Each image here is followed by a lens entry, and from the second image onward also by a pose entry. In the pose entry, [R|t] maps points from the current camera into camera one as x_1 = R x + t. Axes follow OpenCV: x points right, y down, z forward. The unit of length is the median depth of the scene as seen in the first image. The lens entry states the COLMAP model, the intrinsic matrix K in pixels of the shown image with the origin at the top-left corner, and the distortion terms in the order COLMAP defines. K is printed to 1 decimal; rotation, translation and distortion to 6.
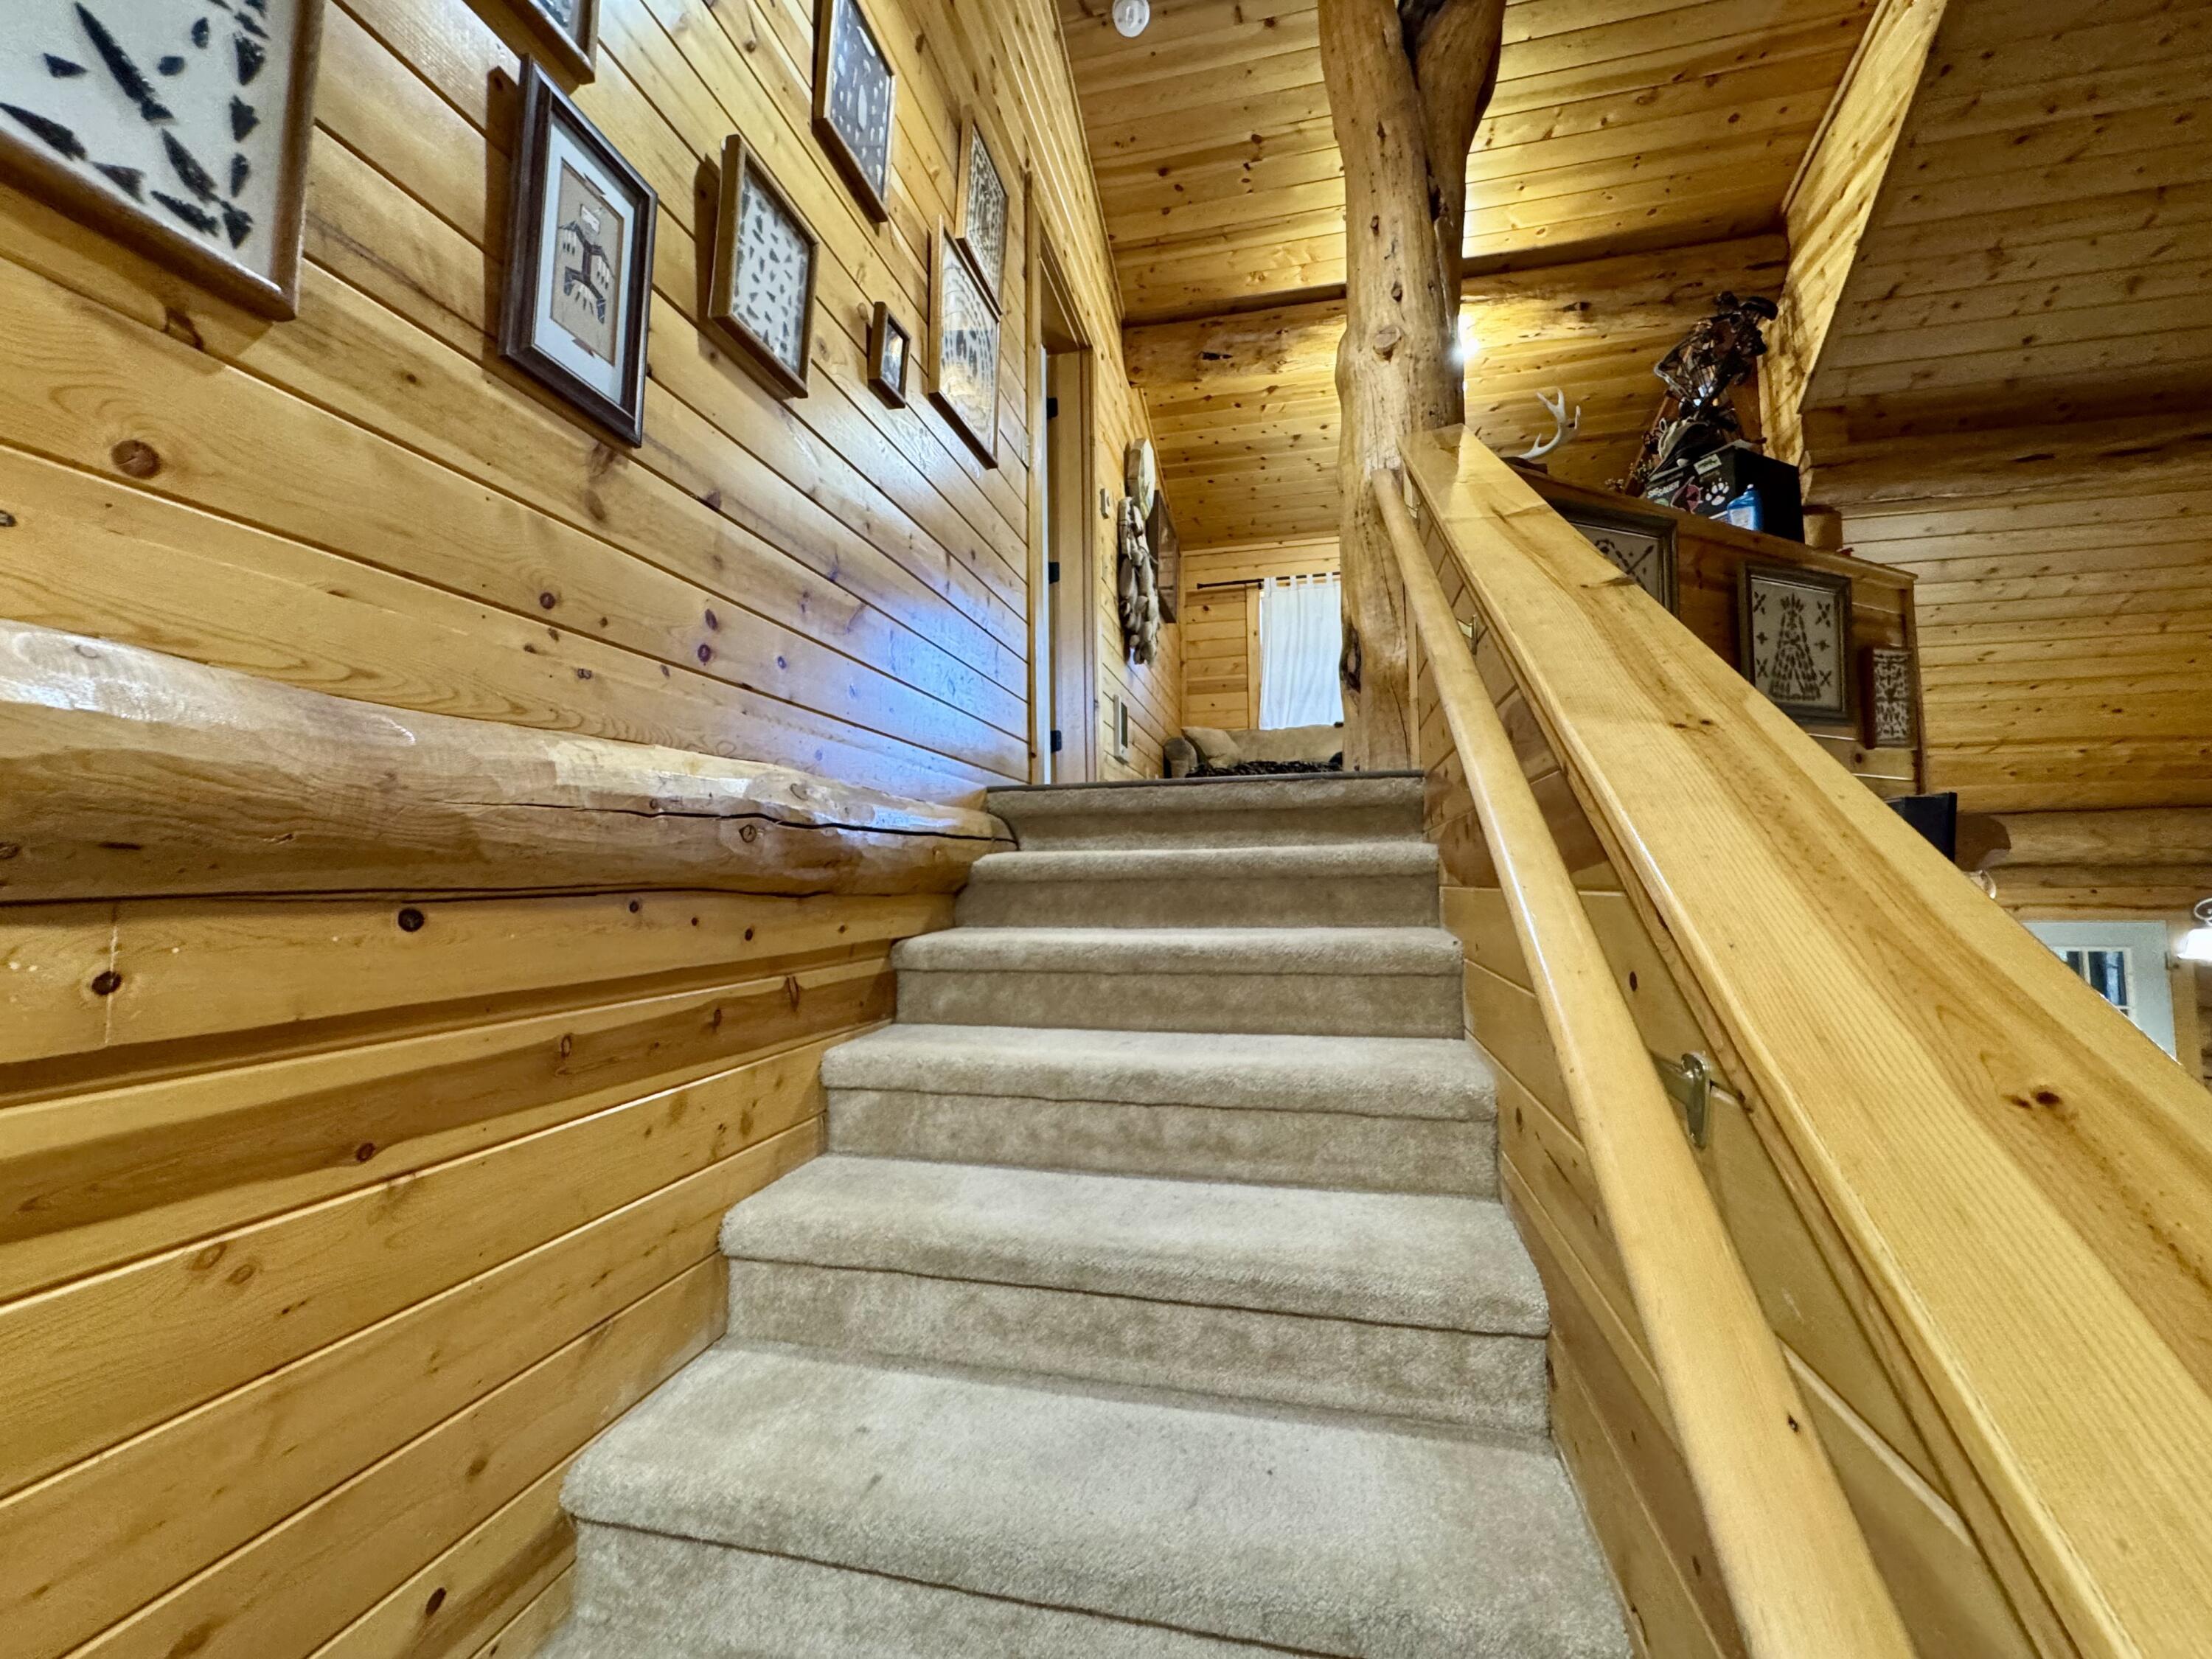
lens RADIAL K [[878.5, 0, 1103.9], [0, 878.5, 819.8], [0, 0, 1]] dist [-0.002366, 0.000211]
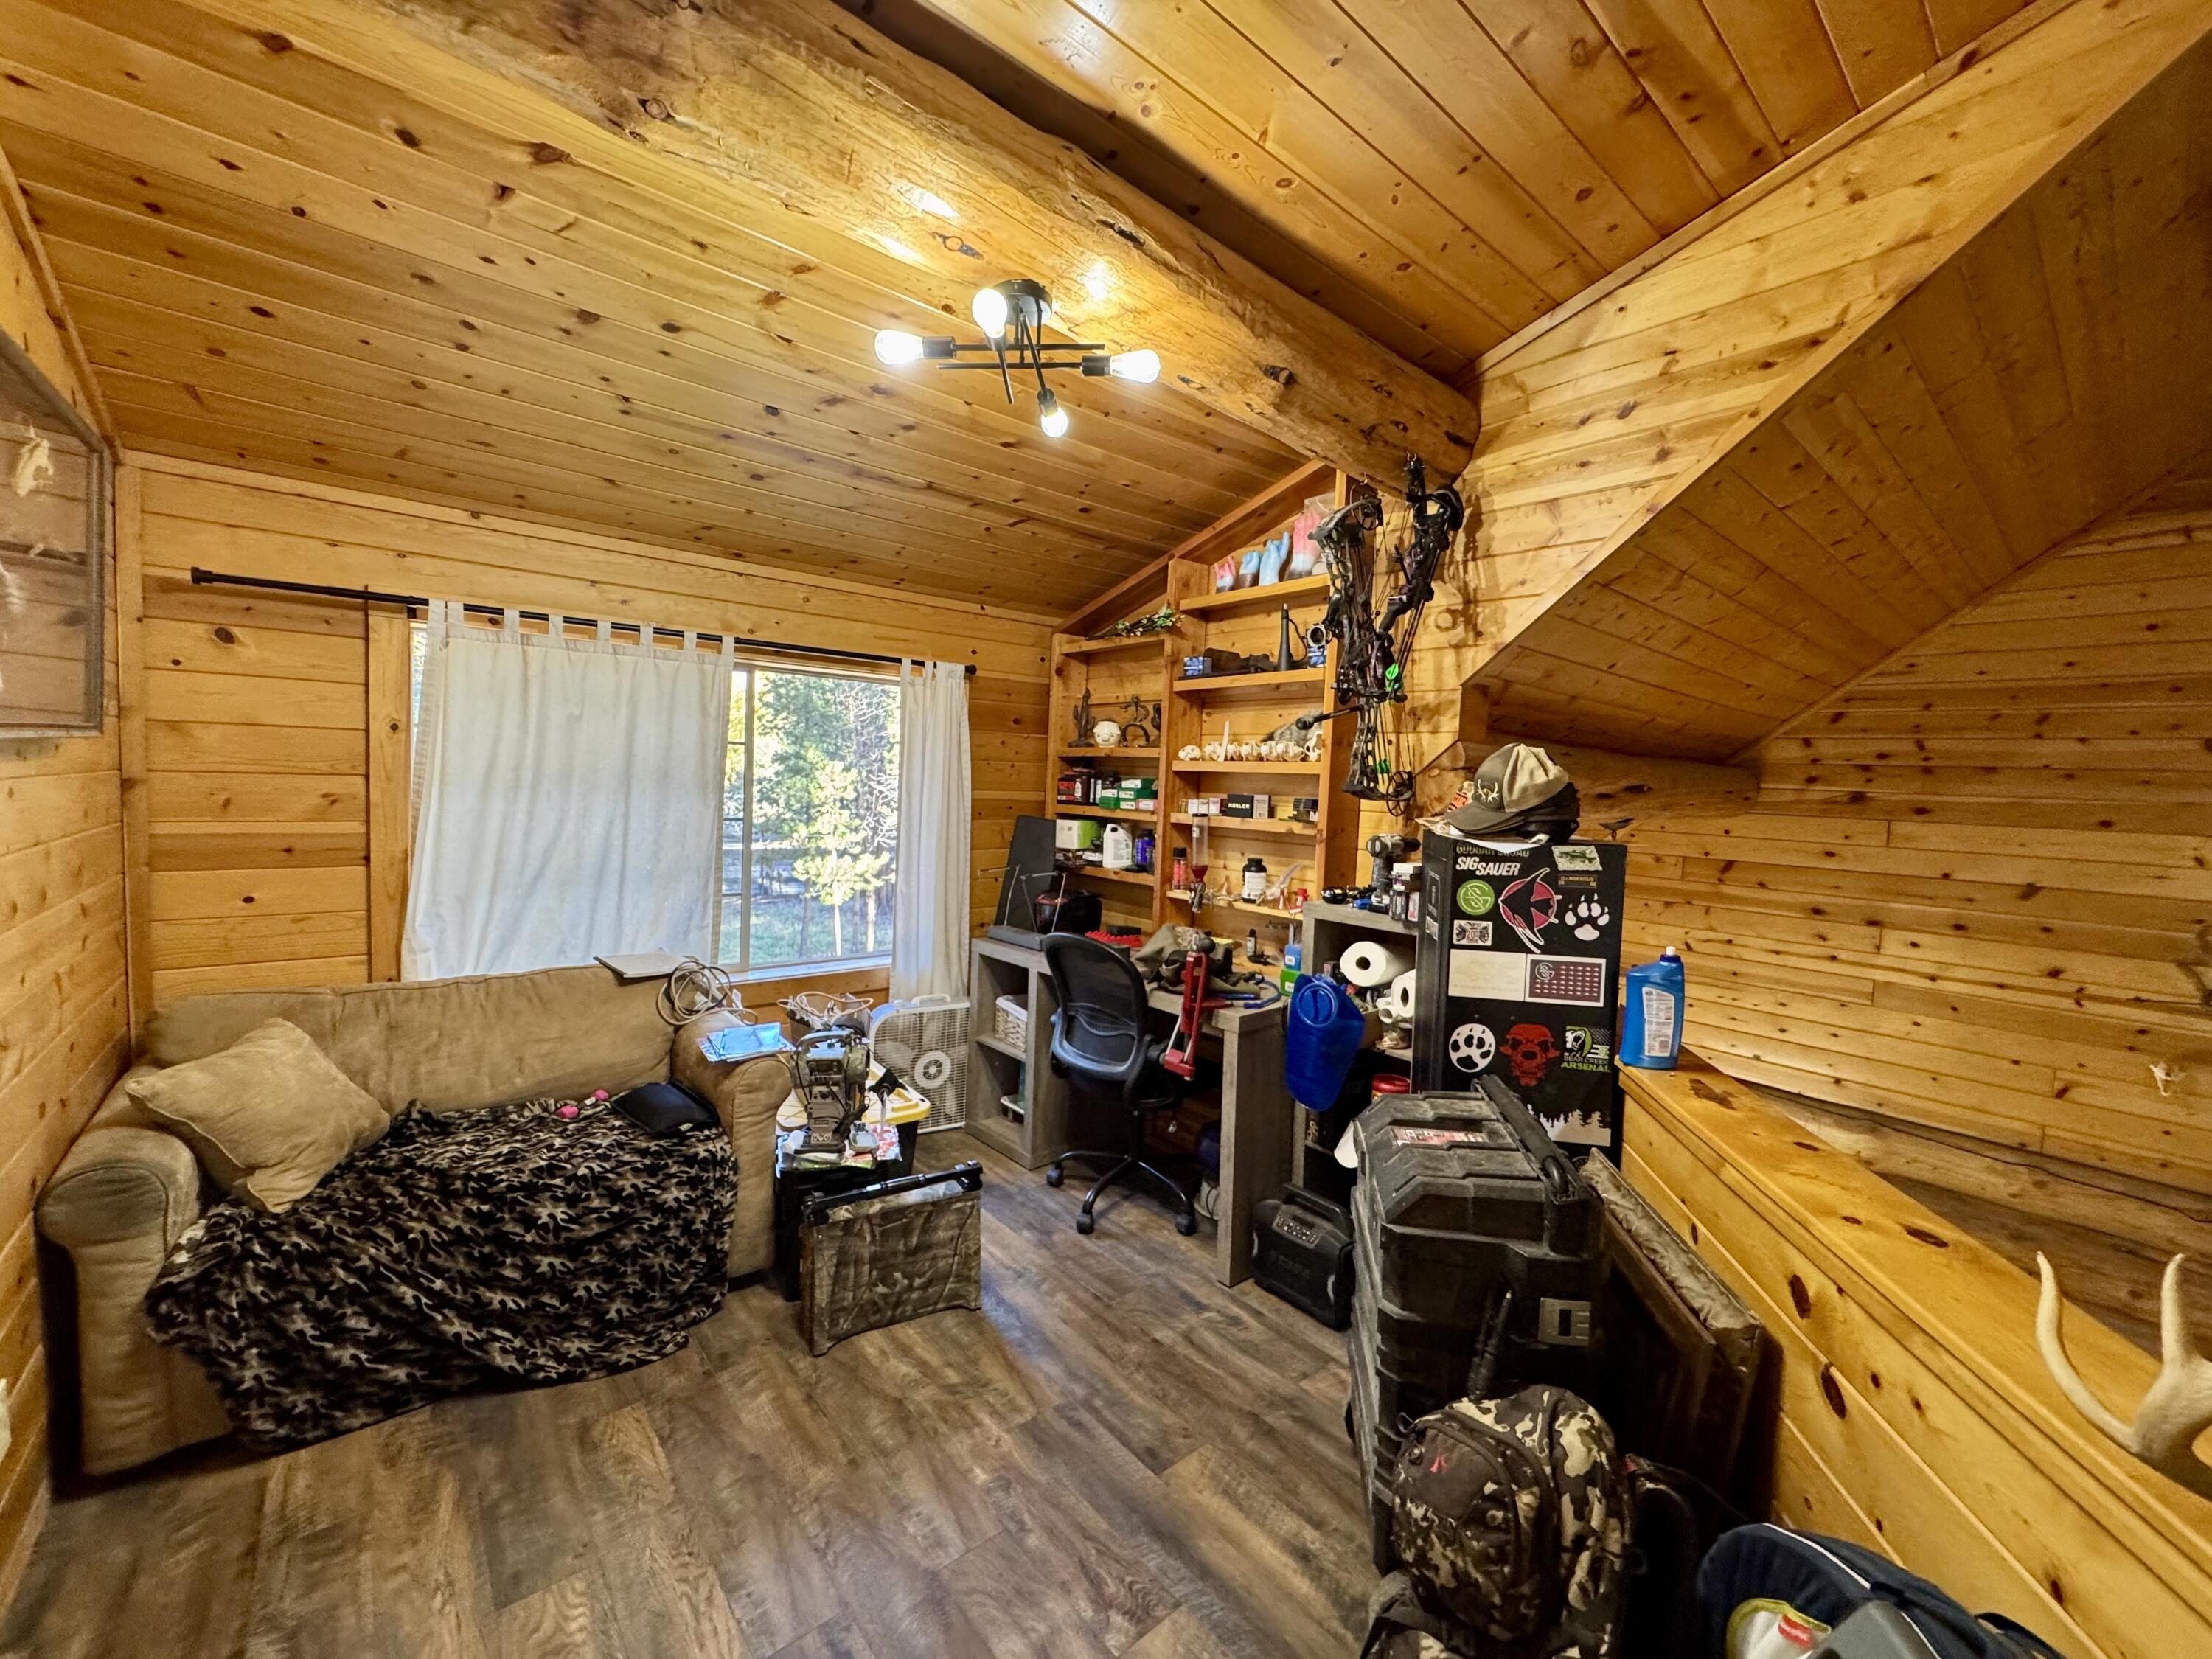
lens RADIAL K [[878.5, 0, 1107.5], [0, 878.5, 825.5], [0, 0, 1]] dist [-0.002366, 0.000211]
pose [[0.594544, -0.013722, 0.803946, 0.049241], [-0.105060, 0.989957, 0.094592, -0.285391], [-0.797170, -0.140701, 0.587132, 0.585173]]
